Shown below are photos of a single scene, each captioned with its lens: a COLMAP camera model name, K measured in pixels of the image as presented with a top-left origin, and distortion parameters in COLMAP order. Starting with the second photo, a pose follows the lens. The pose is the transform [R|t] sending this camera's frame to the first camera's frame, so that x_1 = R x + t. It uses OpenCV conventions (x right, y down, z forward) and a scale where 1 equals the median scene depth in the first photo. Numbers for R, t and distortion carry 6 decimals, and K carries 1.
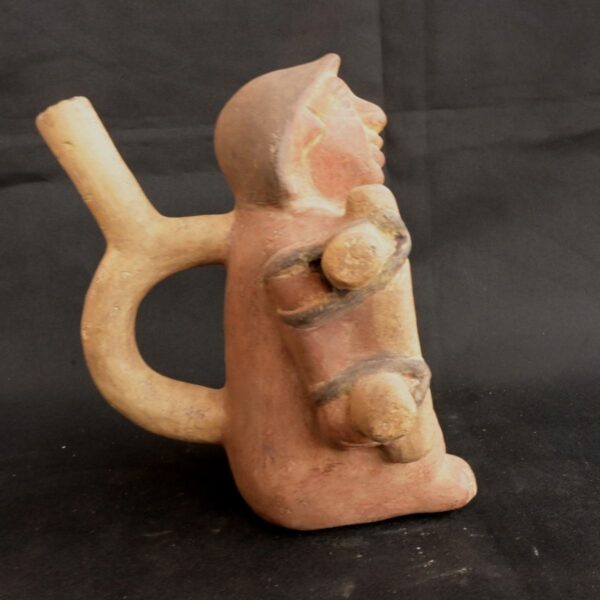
lens RADIAL K [[618.0, 0, 300.0], [0, 618.0, 300.0], [0, 0, 1]] dist [0.003685, 0.002186]
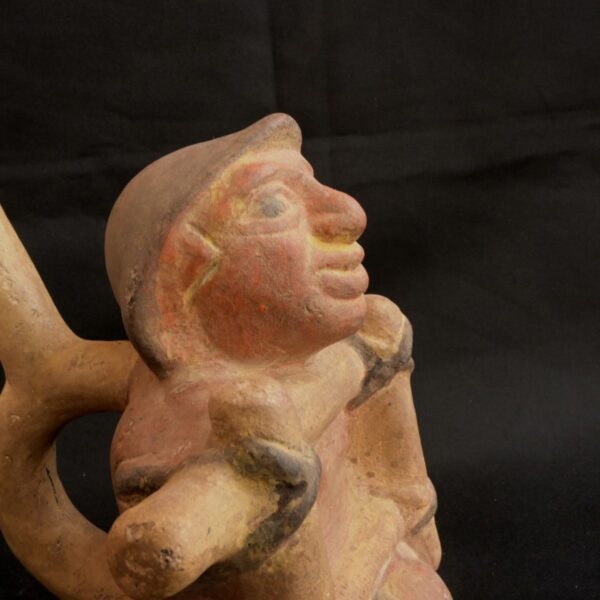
lens RADIAL K [[618.0, 0, 300.0], [0, 618.0, 300.0], [0, 0, 1]] dist [0.003685, 0.002186]
pose [[0.928530, 0.081733, -0.362149, 0.325318], [-0.050239, 0.994155, 0.095562, -0.291062], [0.367843, -0.070538, 0.927209, 0.457302]]
